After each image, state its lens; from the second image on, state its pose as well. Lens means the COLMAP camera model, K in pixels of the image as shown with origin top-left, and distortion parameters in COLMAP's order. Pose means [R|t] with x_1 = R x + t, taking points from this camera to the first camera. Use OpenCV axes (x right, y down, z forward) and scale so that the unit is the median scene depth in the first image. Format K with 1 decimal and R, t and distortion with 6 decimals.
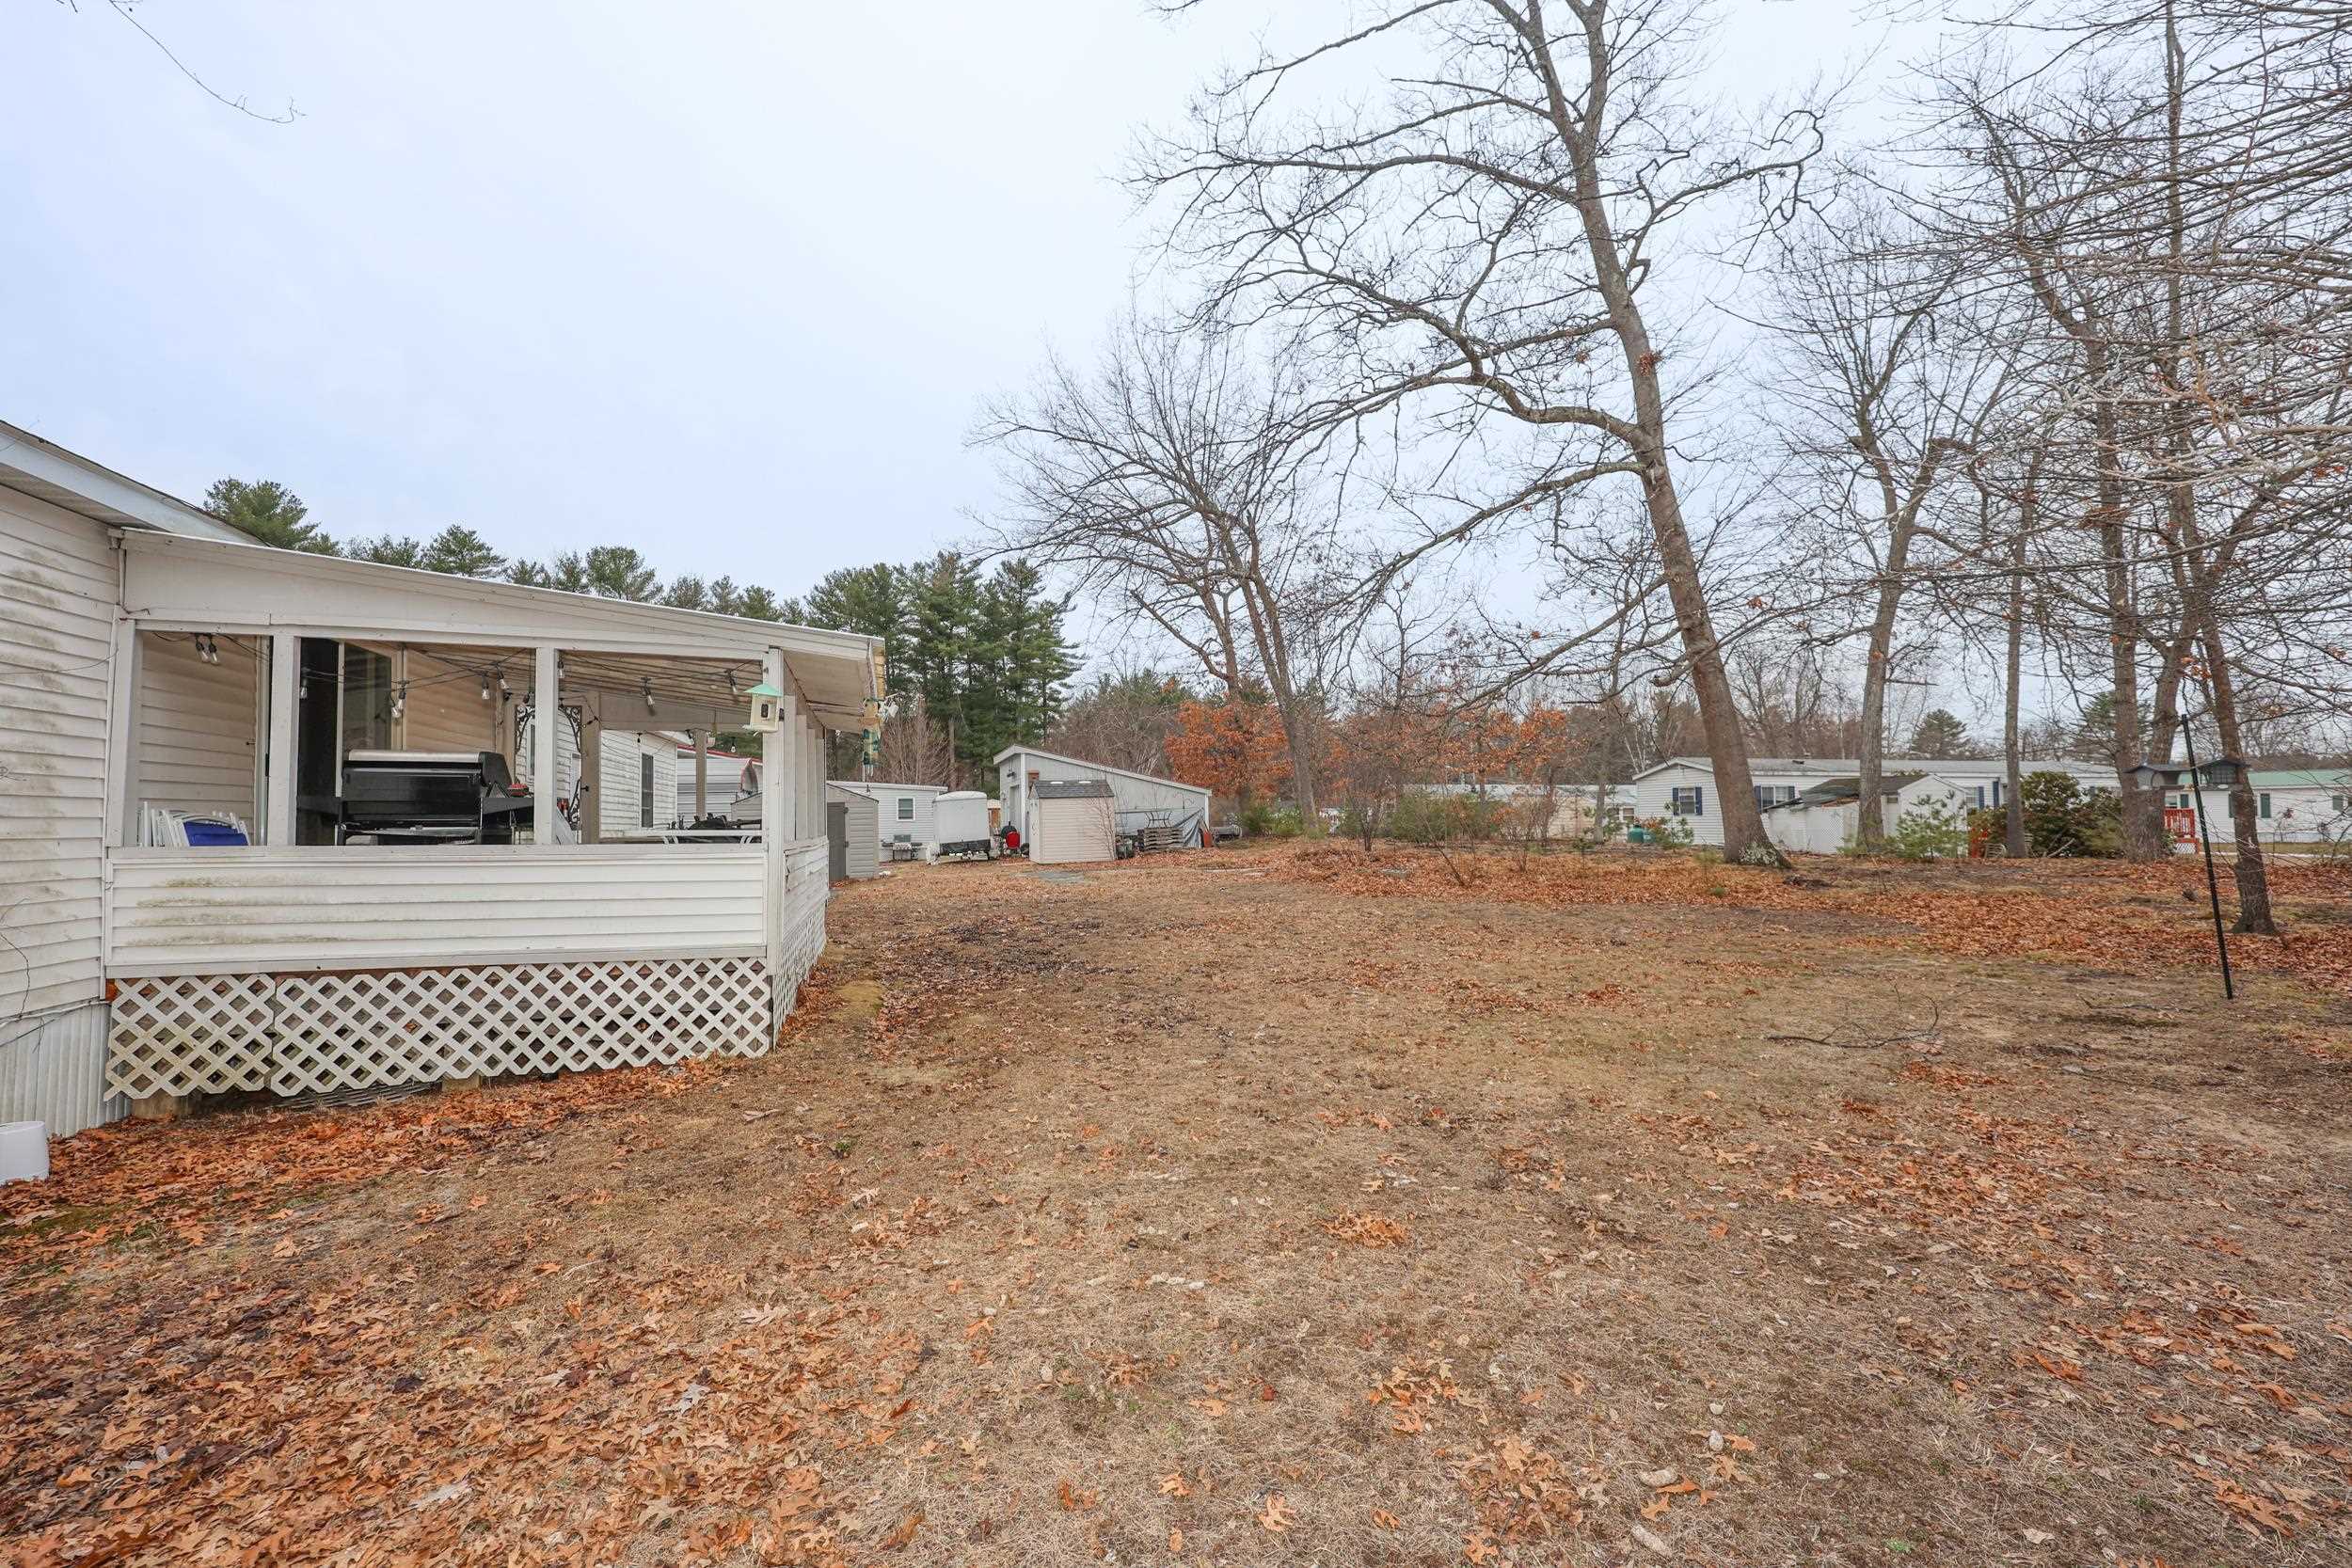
lens RADIAL K [[955.8, 0, 1165.4], [0, 955.8, 787.5], [0, 0, 1]] dist [-0.000979, -0.000183]
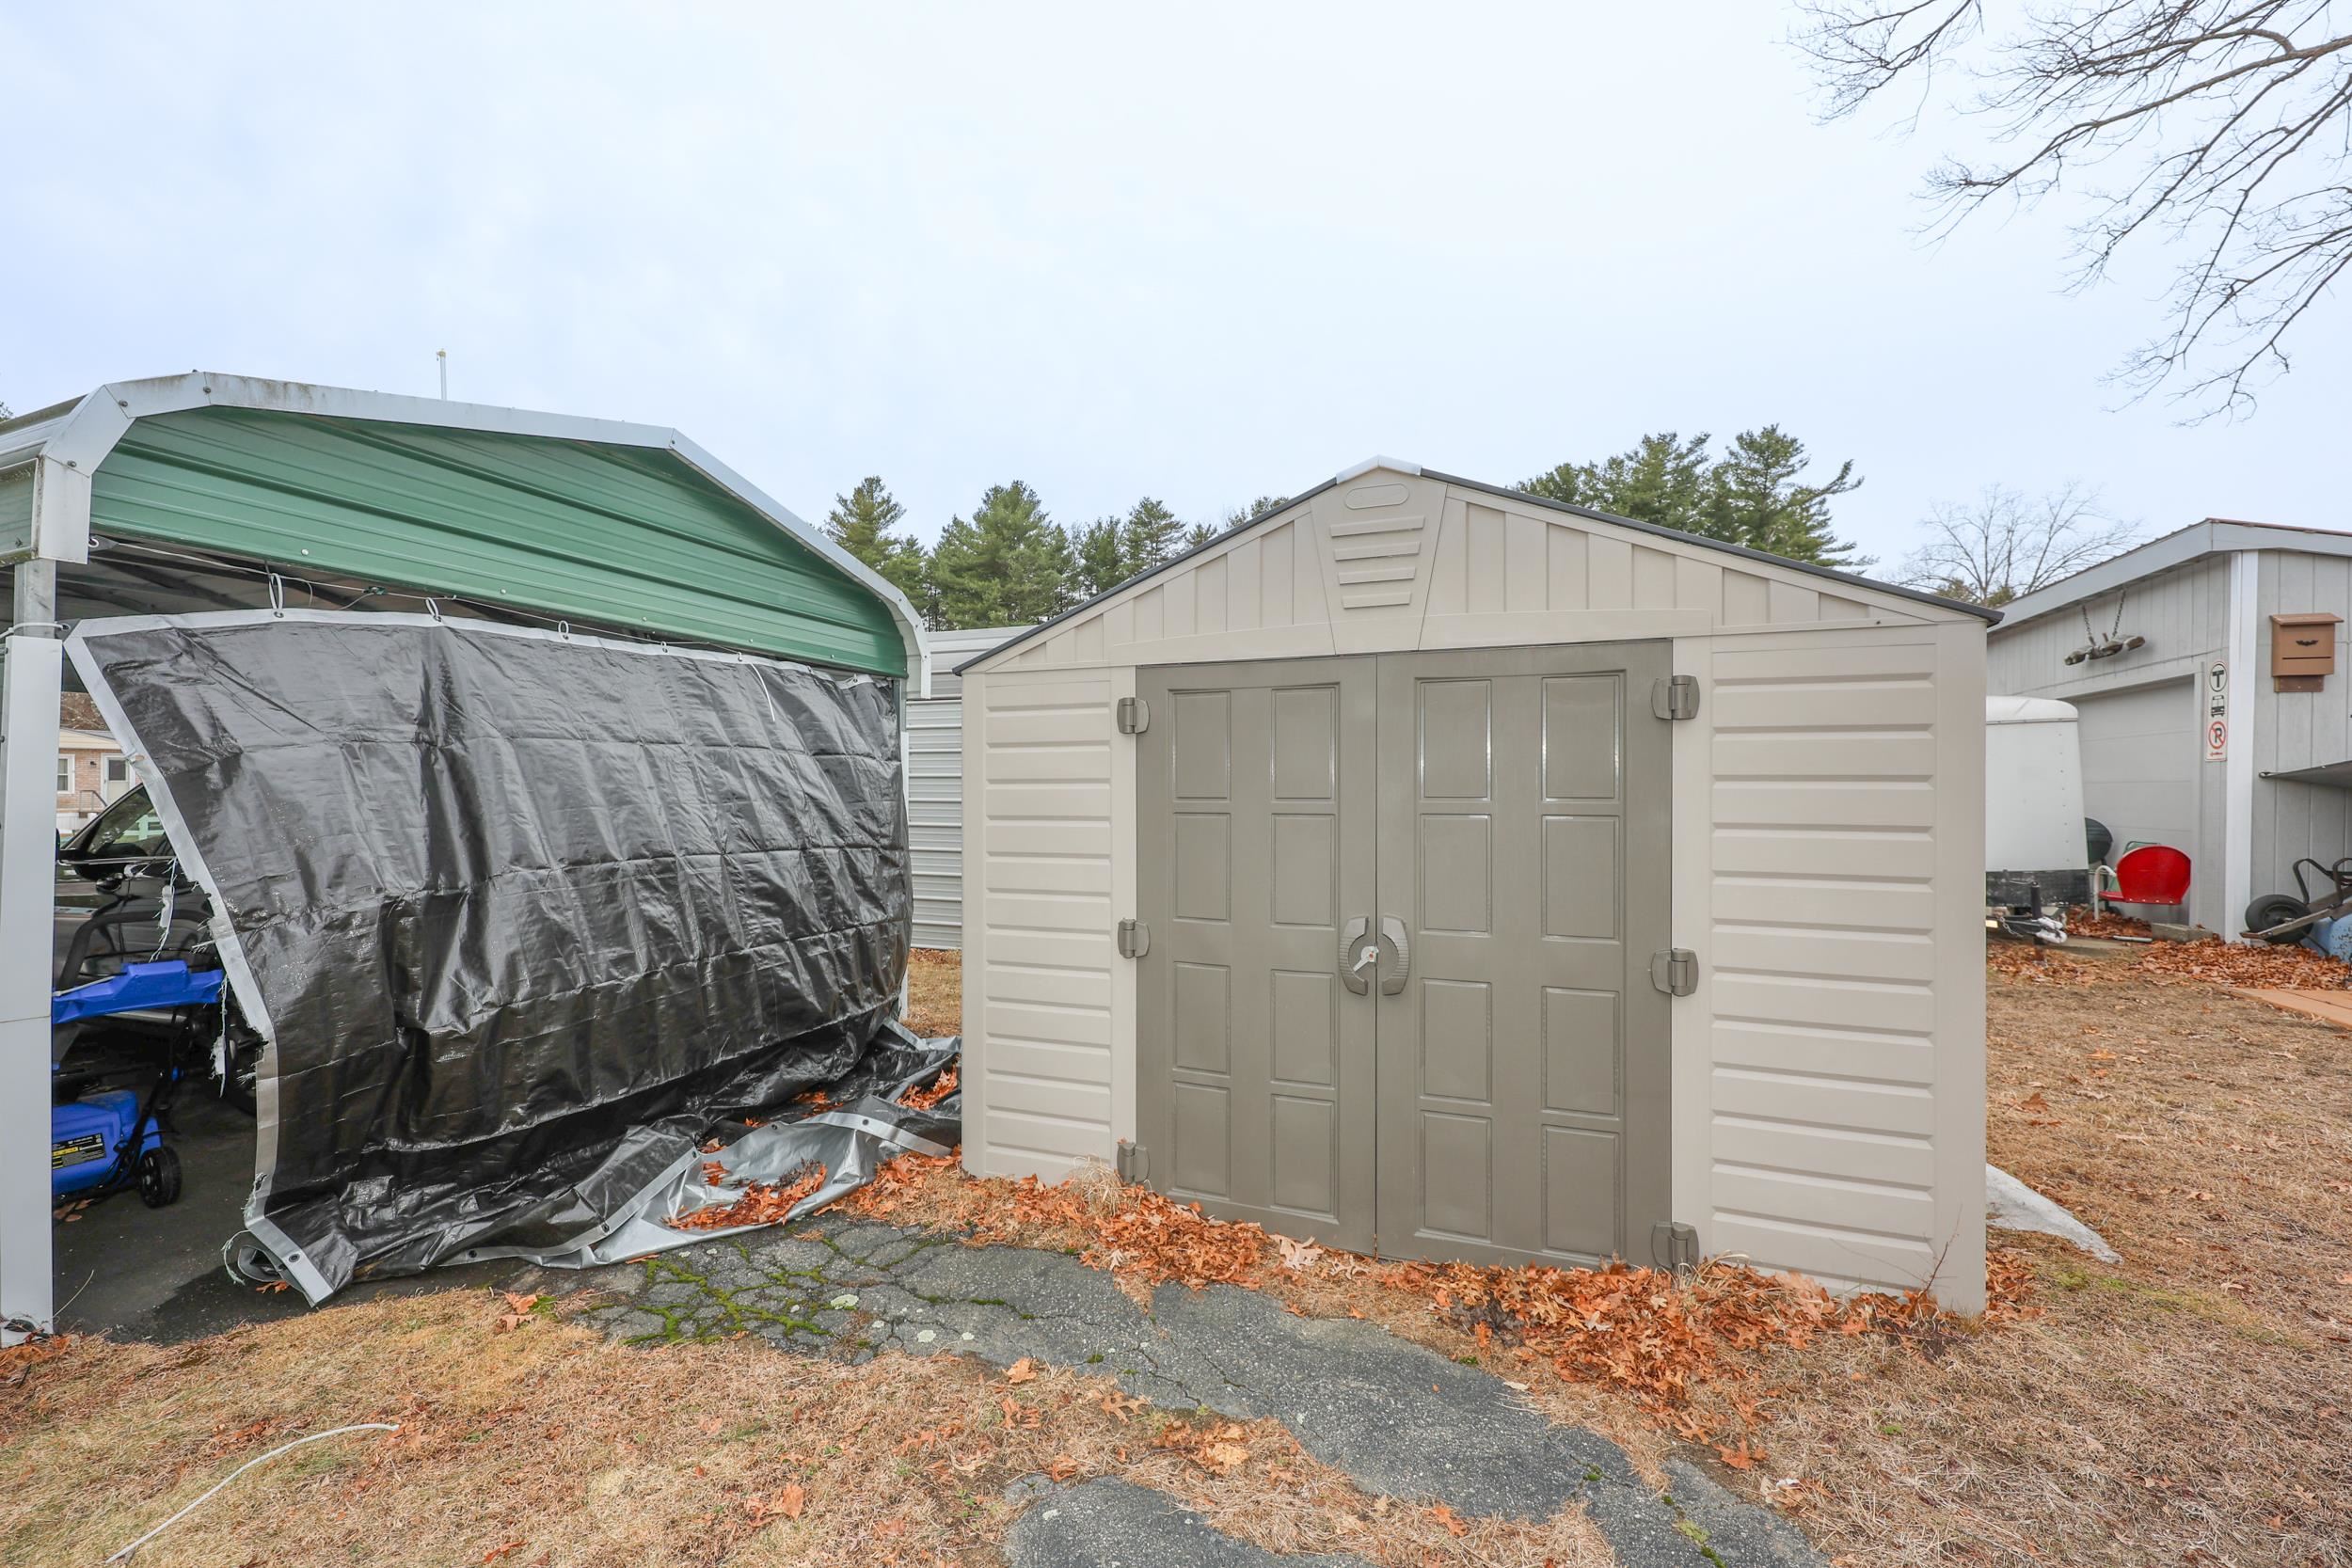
lens RADIAL K [[955.8, 0, 1165.4], [0, 955.8, 787.5], [0, 0, 1]] dist [-0.000979, -0.000183]
pose [[0.784591, 0.026129, -0.619462, -0.062531], [-0.003689, 0.999291, 0.037478, 0.006187], [0.620002, -0.027120, 0.784131, 0.173760]]
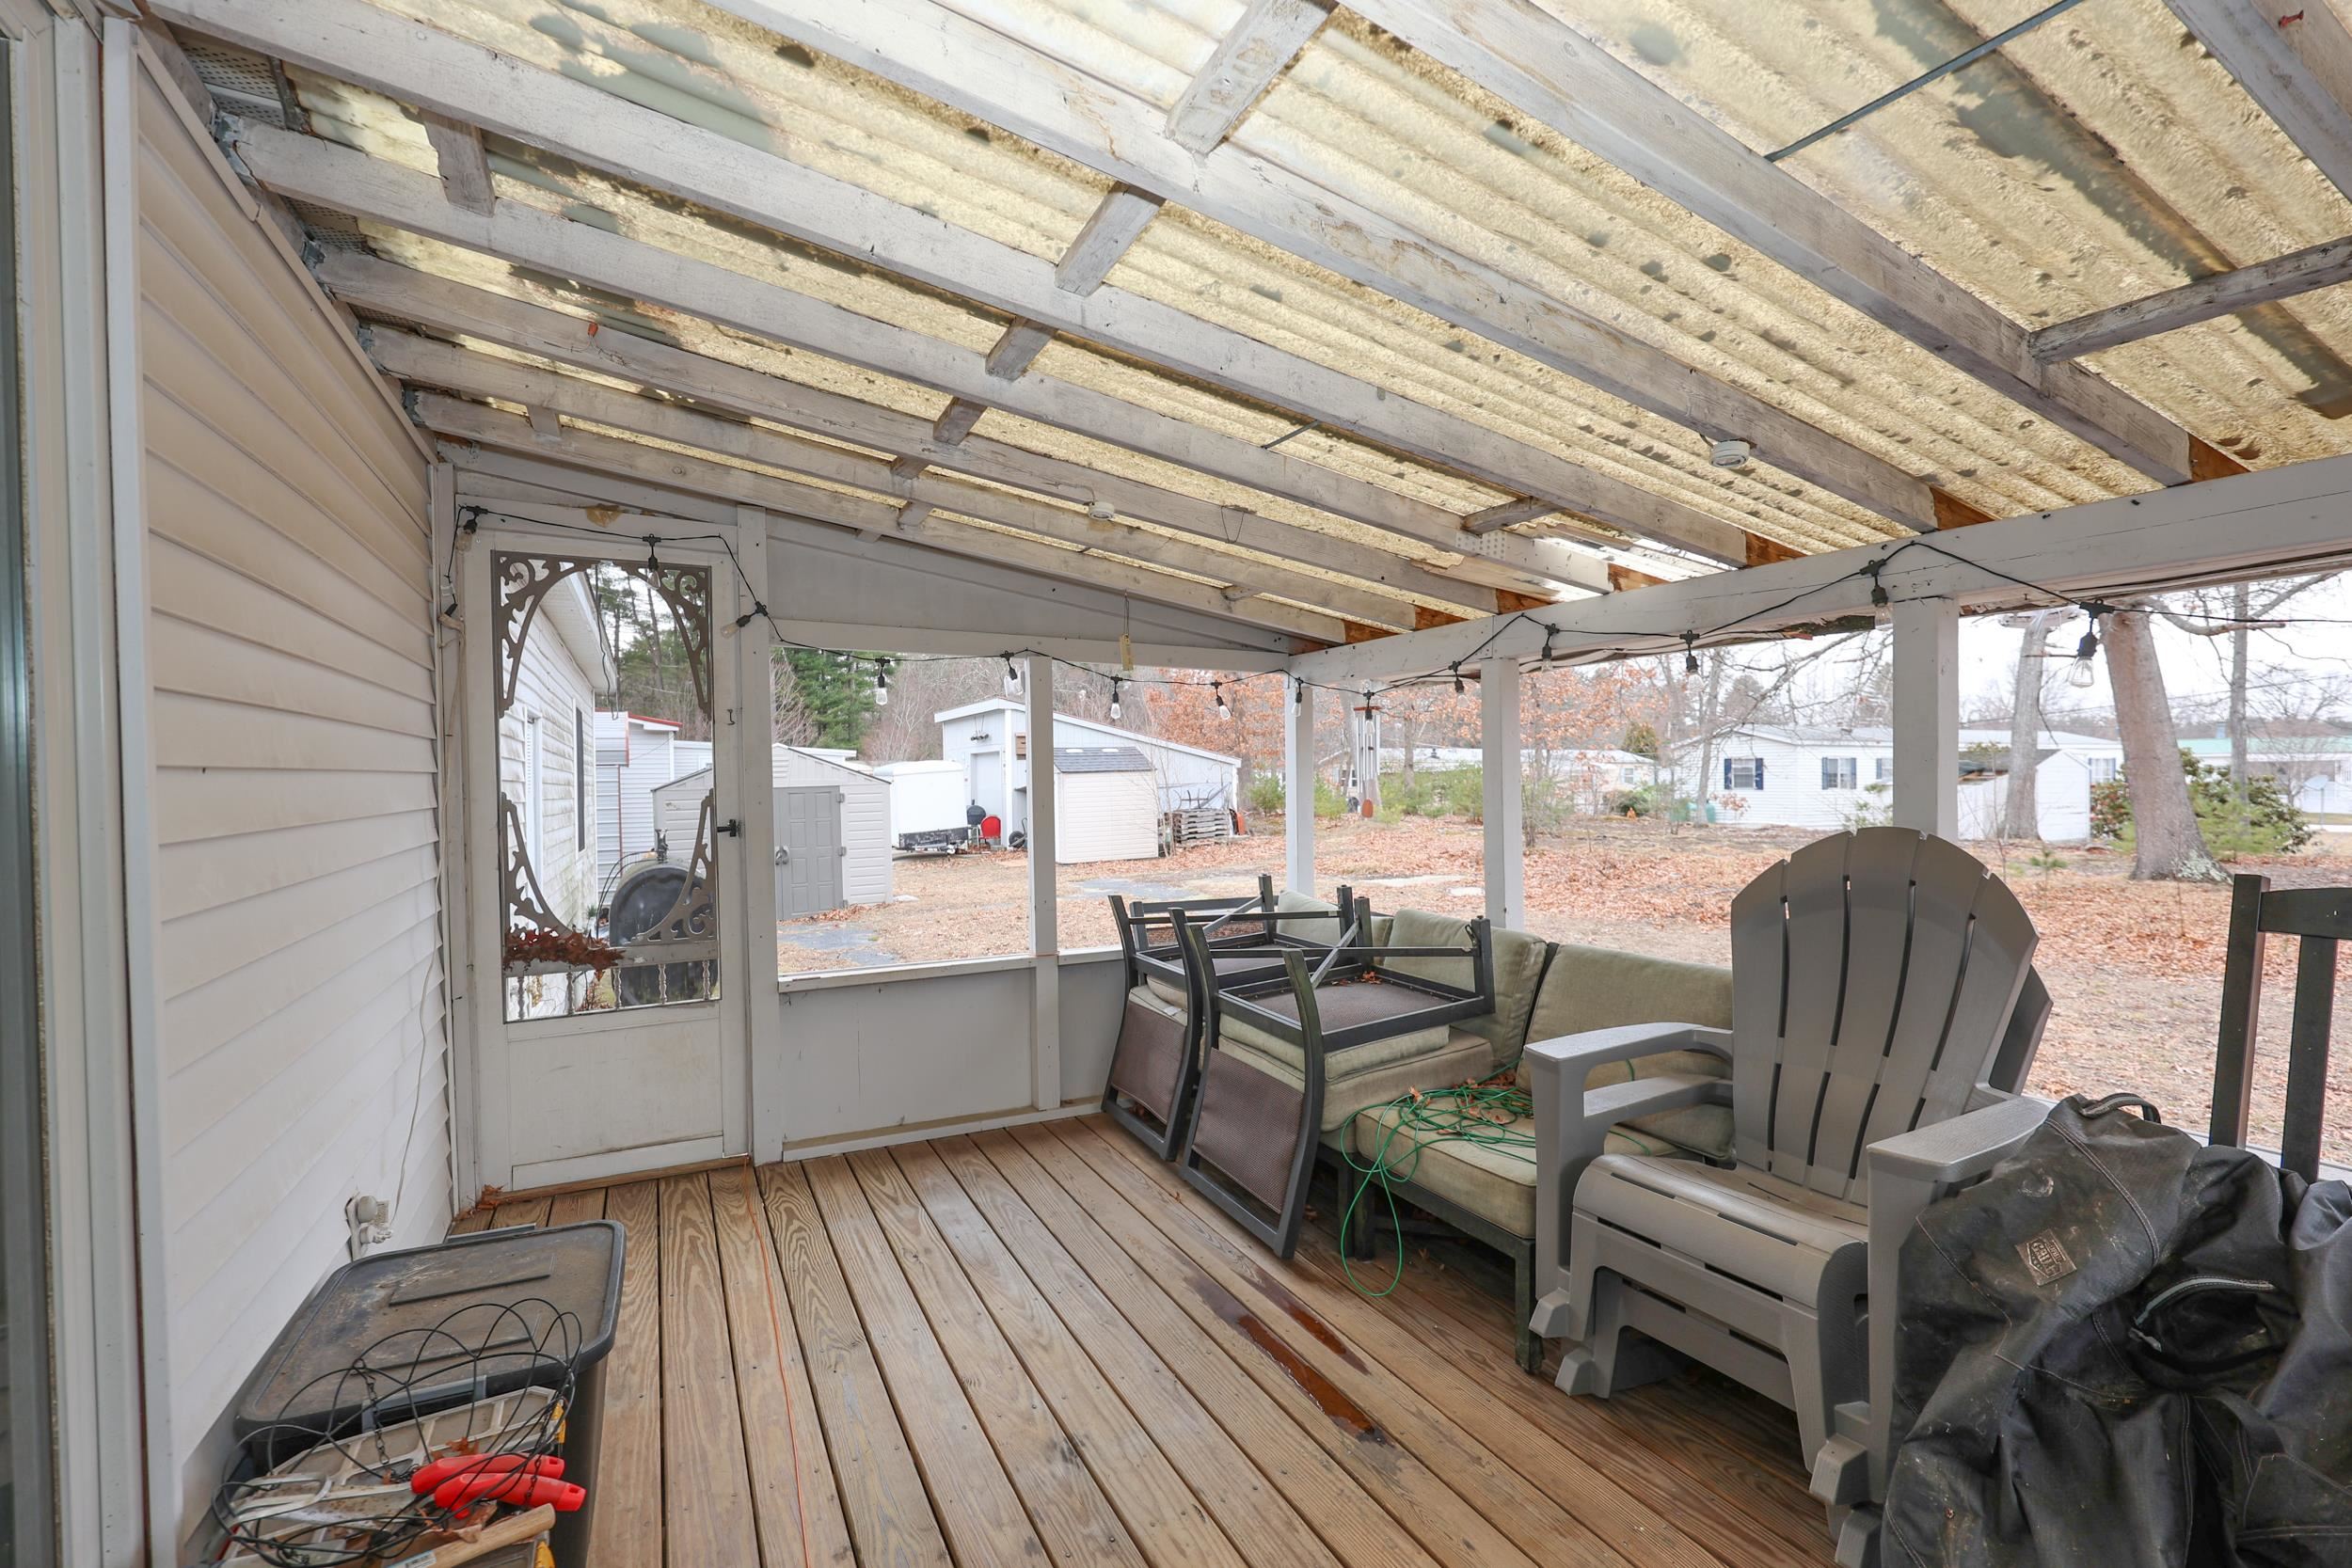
lens RADIAL K [[949.4, 0, 1170.1], [0, 949.4, 777.4], [0, 0, 1]] dist [0.021190, -0.000132]
pose [[0.978008, -0.000509, 0.208568, -0.050861], [-0.006665, 0.999410, 0.033692, -0.002721], [-0.208462, -0.034342, 0.977427, 0.066743]]
